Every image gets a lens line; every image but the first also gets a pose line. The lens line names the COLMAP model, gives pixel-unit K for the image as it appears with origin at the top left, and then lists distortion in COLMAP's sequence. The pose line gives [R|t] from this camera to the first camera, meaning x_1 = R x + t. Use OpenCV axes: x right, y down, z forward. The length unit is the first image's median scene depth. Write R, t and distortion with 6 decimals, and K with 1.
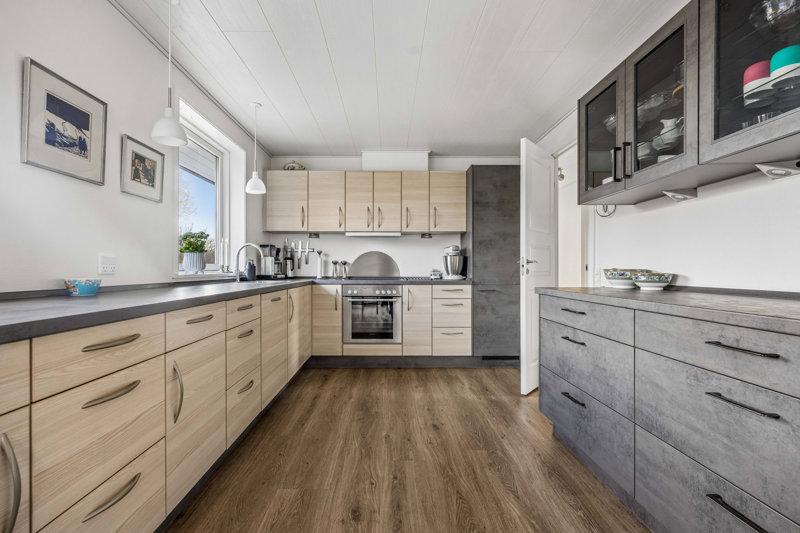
lens RADIAL K [[355.0, 0, 402.0], [0, 355.0, 271.7], [0, 0, 1]] dist [-0.011147, 0.000187]
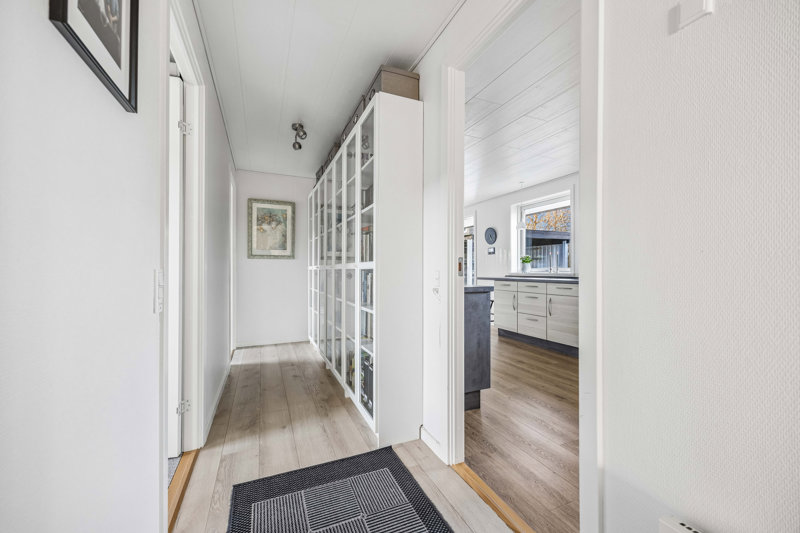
lens RADIAL K [[342.9, 0, 393.3], [0, 342.9, 267.1], [0, 0, 1]] dist [-0.015038, -0.000362]
pose [[-0.921501, -0.008445, -0.388284, 0.881696], [-0.005842, 0.999952, -0.007885, -0.002218], [0.388332, -0.004998, -0.921506, 1.501565]]
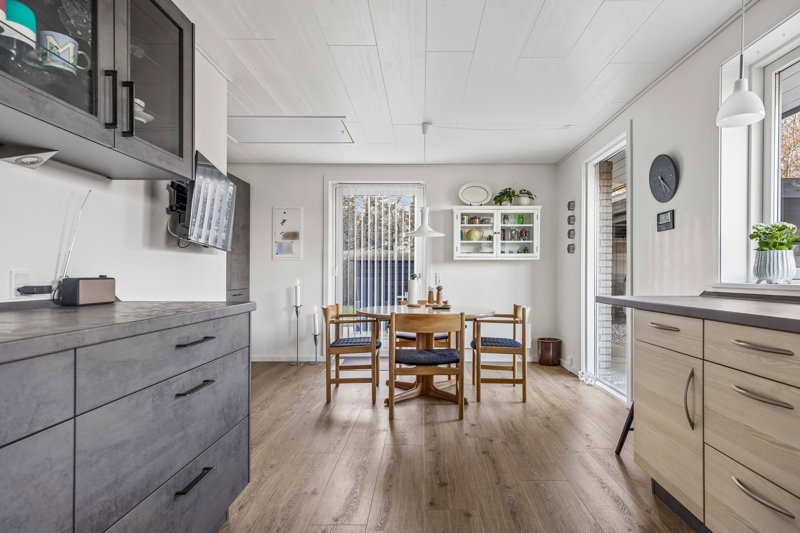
lens RADIAL K [[421.7, 0, 411.6], [0, 421.7, 273.7], [0, 0, 1]] dist [0.025615, 0.000372]
pose [[-0.998561, -0.002899, 0.053555, 0.048579], [-0.002921, 0.999996, -0.000327, -0.004860], [-0.053554, -0.000483, -0.998565, 0.783334]]
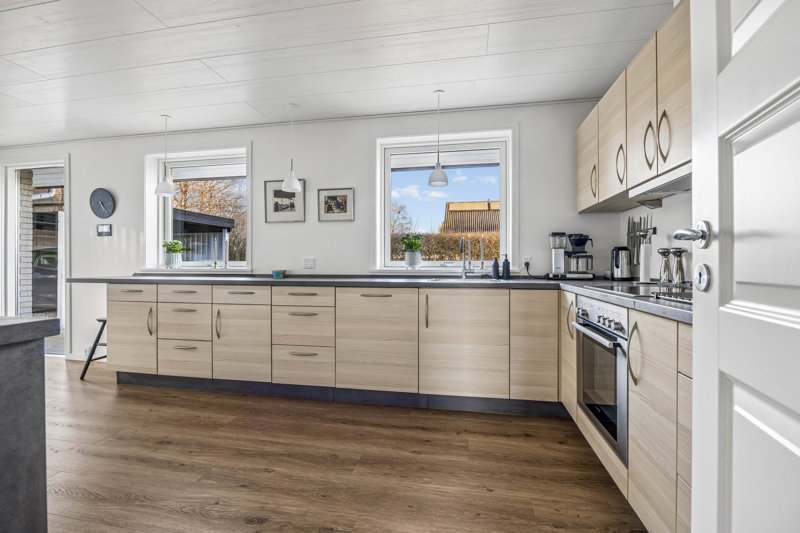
lens RADIAL K [[342.9, 0, 418.4], [0, 342.9, 267.3], [0, 0, 1]] dist [-0.015038, -0.000362]
pose [[-0.175714, 0.004638, -0.984430, 0.498828], [-0.006793, 0.999959, 0.005924, -0.007155], [0.984418, 0.007729, -0.175675, 1.102693]]
